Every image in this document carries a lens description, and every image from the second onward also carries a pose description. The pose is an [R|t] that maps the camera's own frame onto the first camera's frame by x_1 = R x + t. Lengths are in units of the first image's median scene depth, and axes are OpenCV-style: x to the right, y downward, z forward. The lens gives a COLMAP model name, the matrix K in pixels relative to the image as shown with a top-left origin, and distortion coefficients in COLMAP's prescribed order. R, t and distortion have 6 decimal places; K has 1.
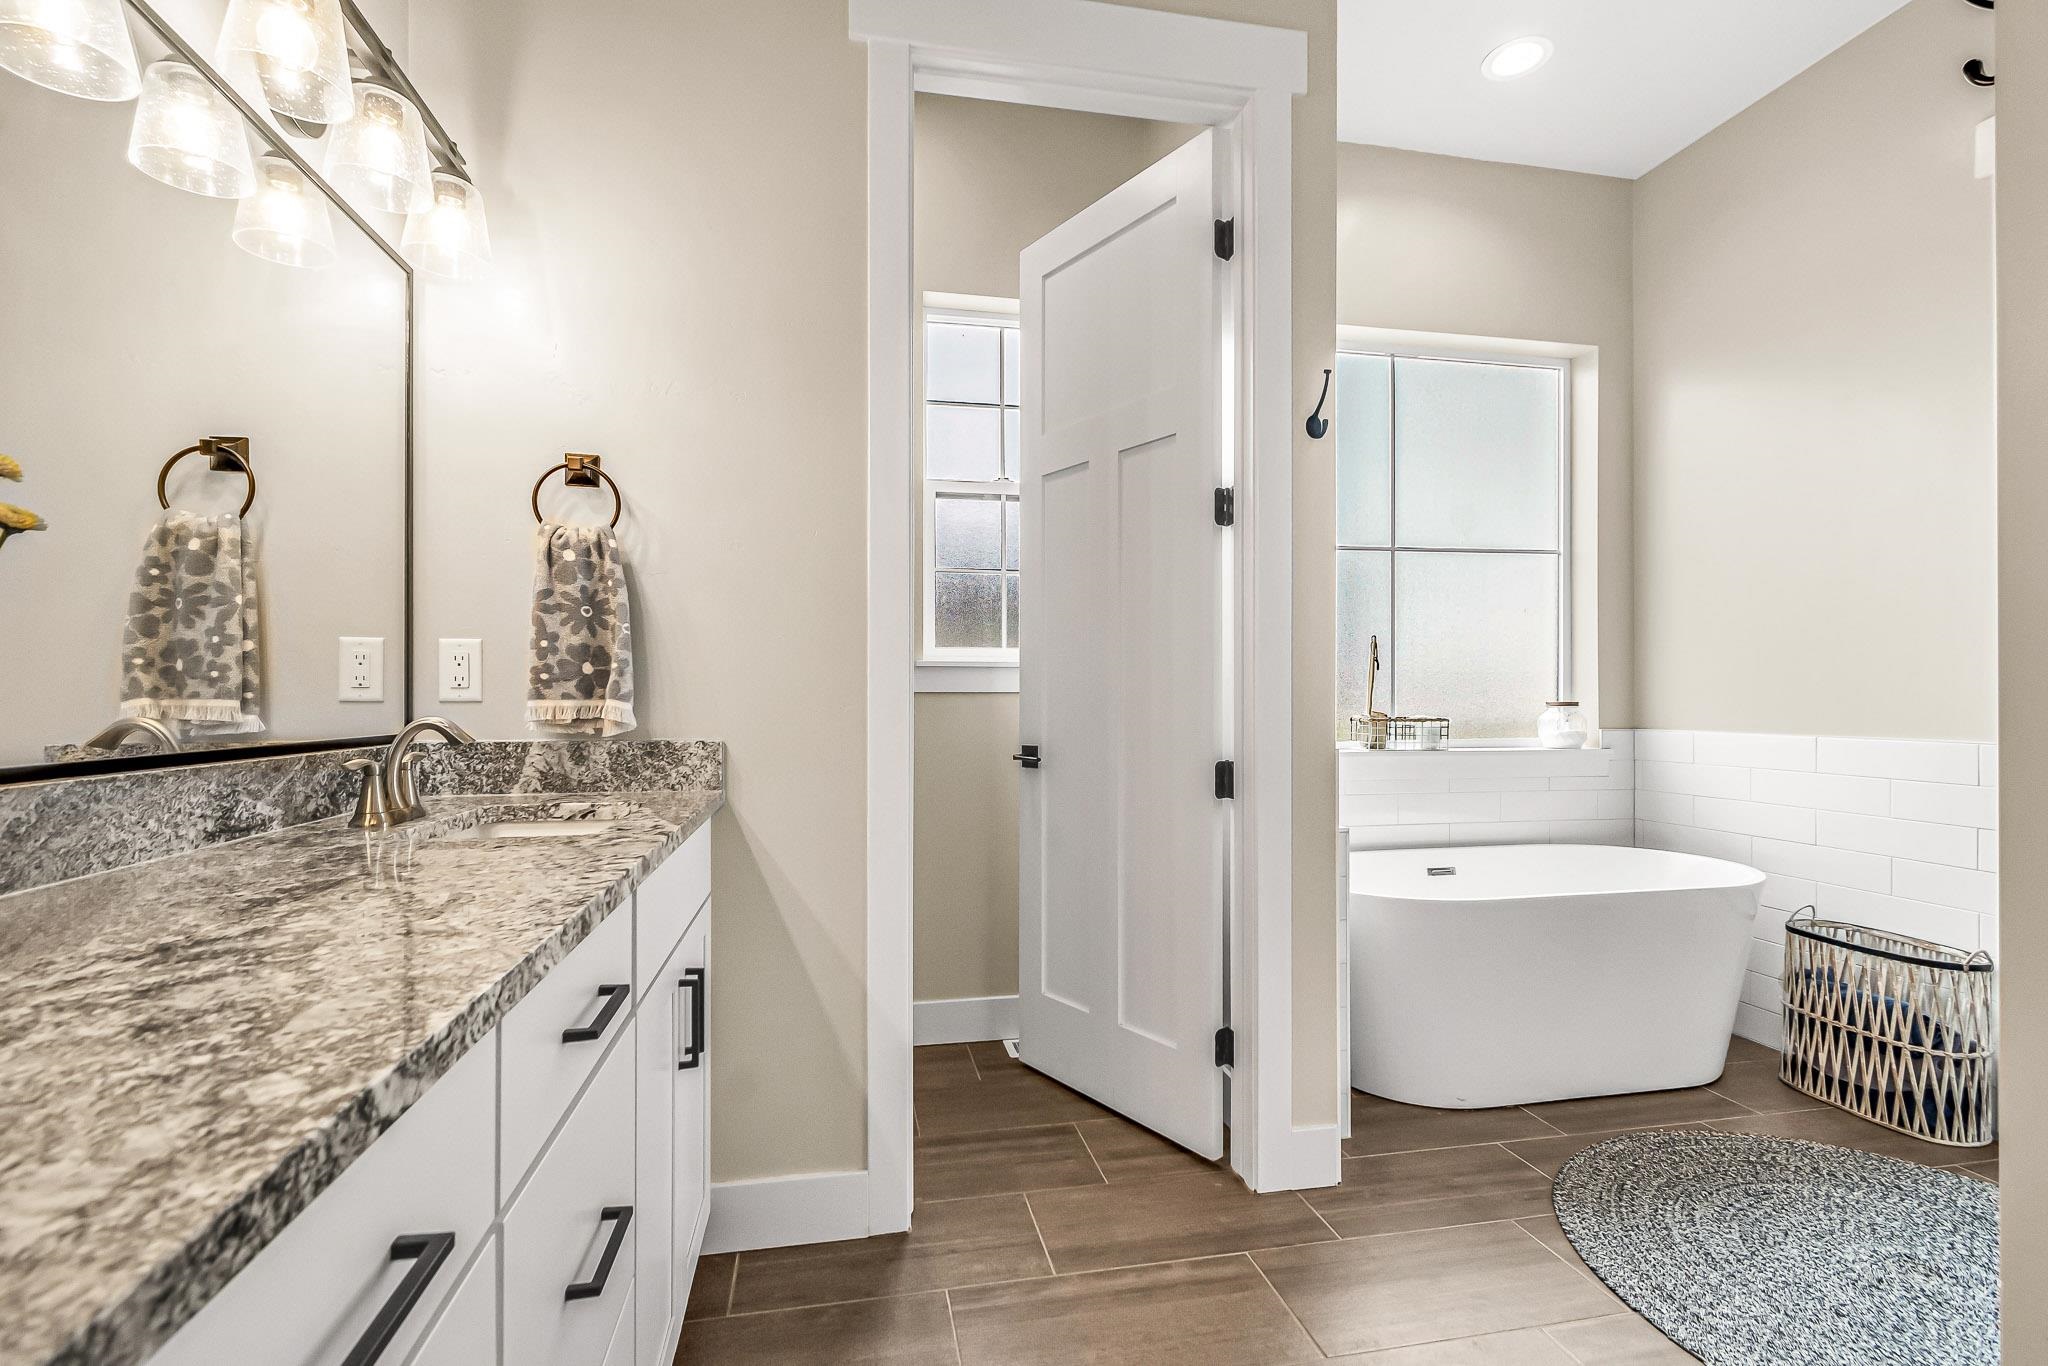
lens RADIAL K [[912.9, 0, 1012.3], [0, 912.9, 697.9], [0, 0, 1]] dist [0.002875, -0.001489]
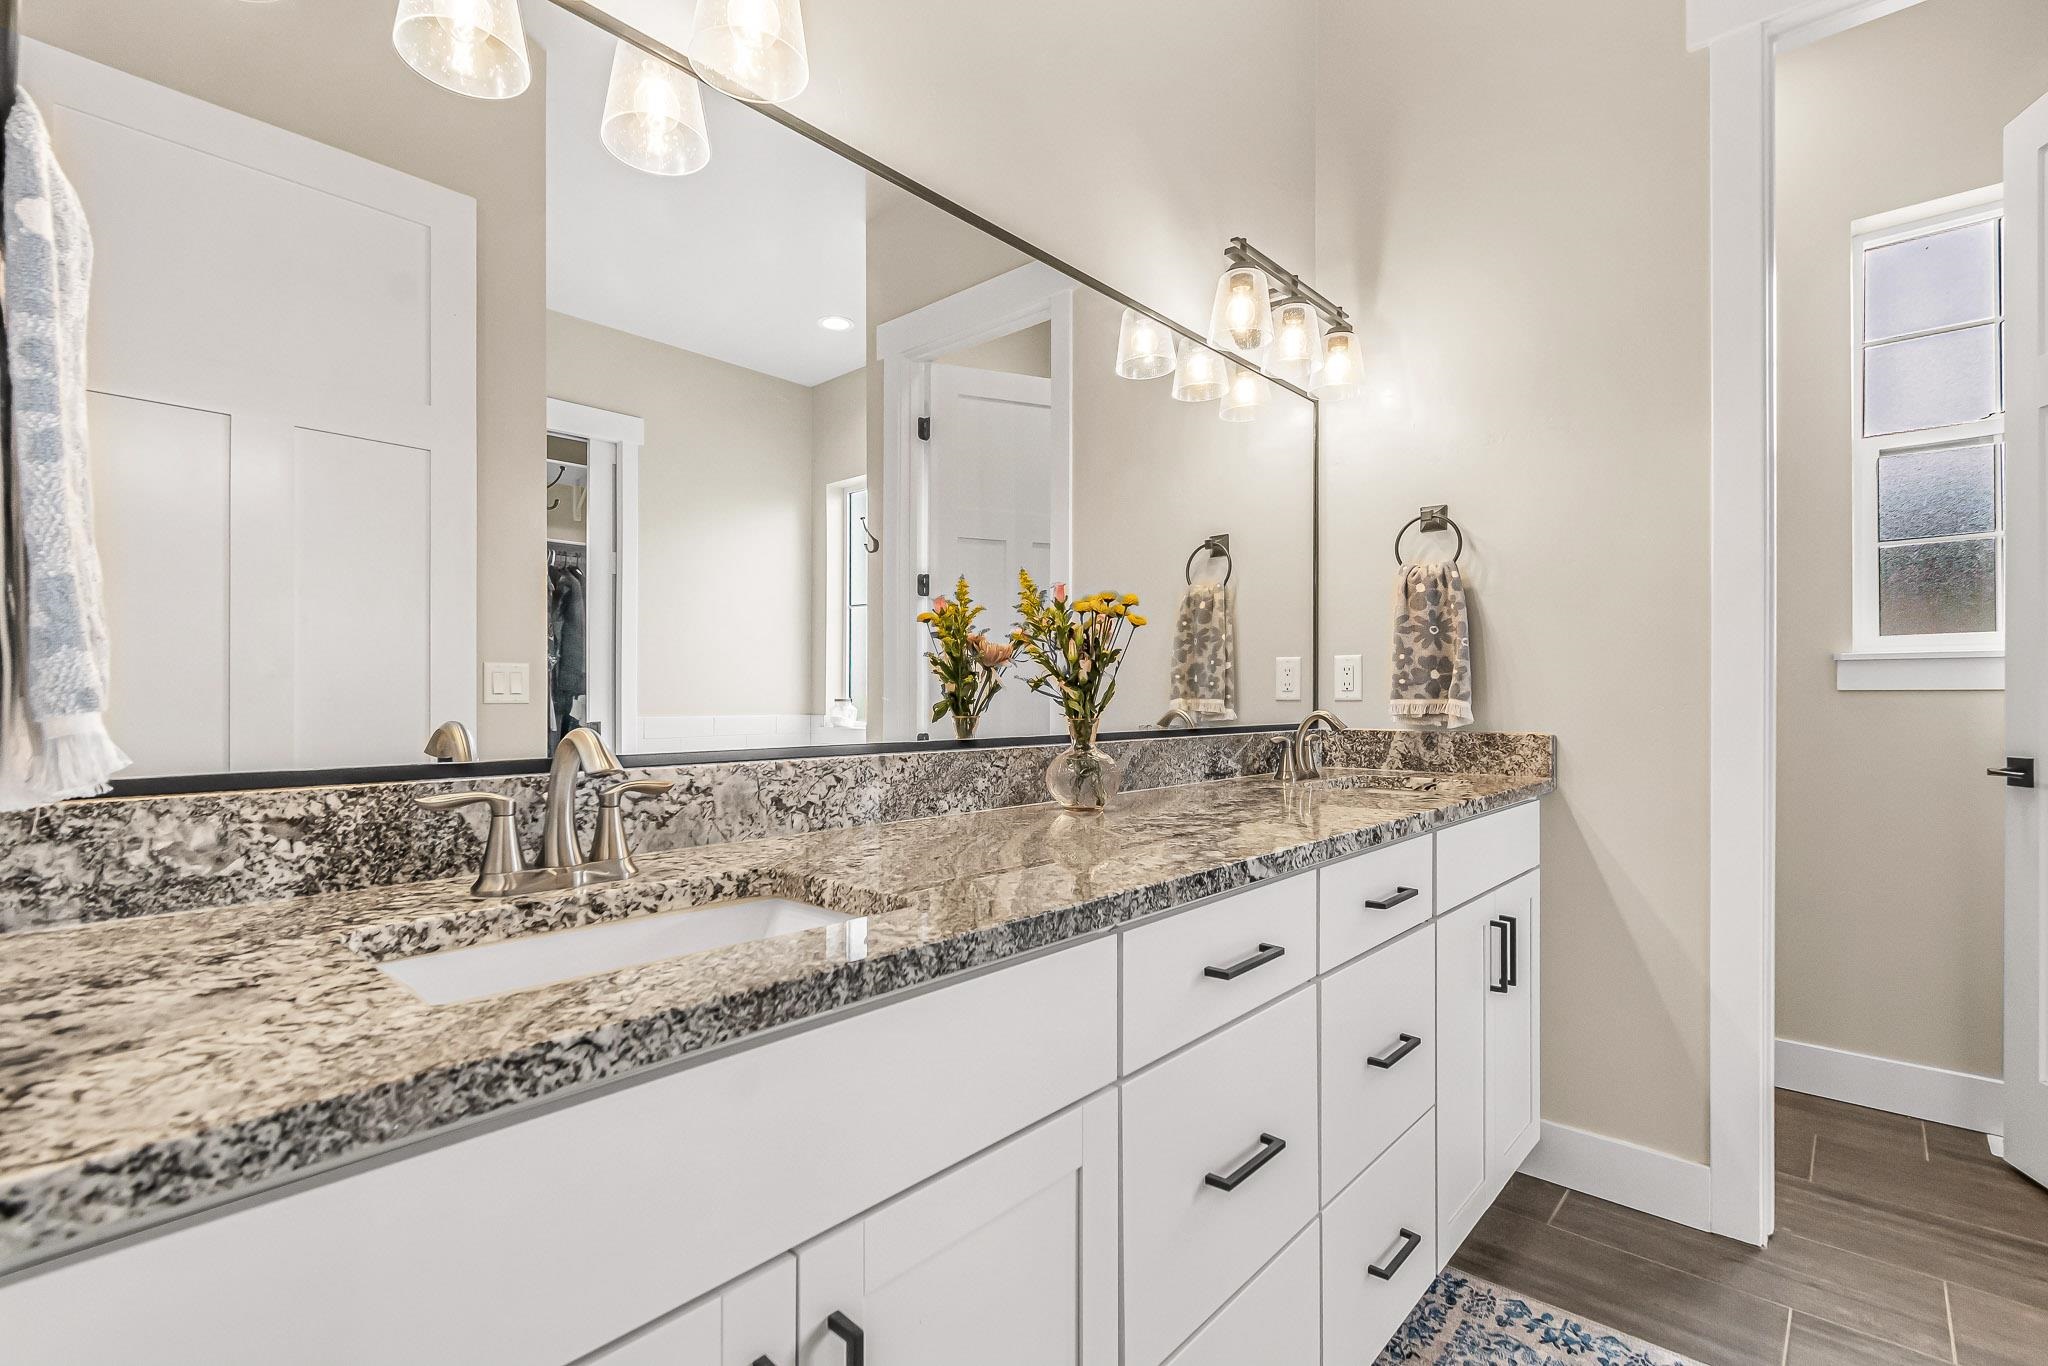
lens RADIAL K [[912.9, 0, 1012.3], [0, 912.9, 697.9], [0, 0, 1]] dist [0.002875, -0.001489]
pose [[0.586413, -0.001900, -0.810010, 0.226212], [0.001461, 0.999998, -0.001288, 0.001132], [0.810011, -0.000428, 0.586415, -0.231842]]
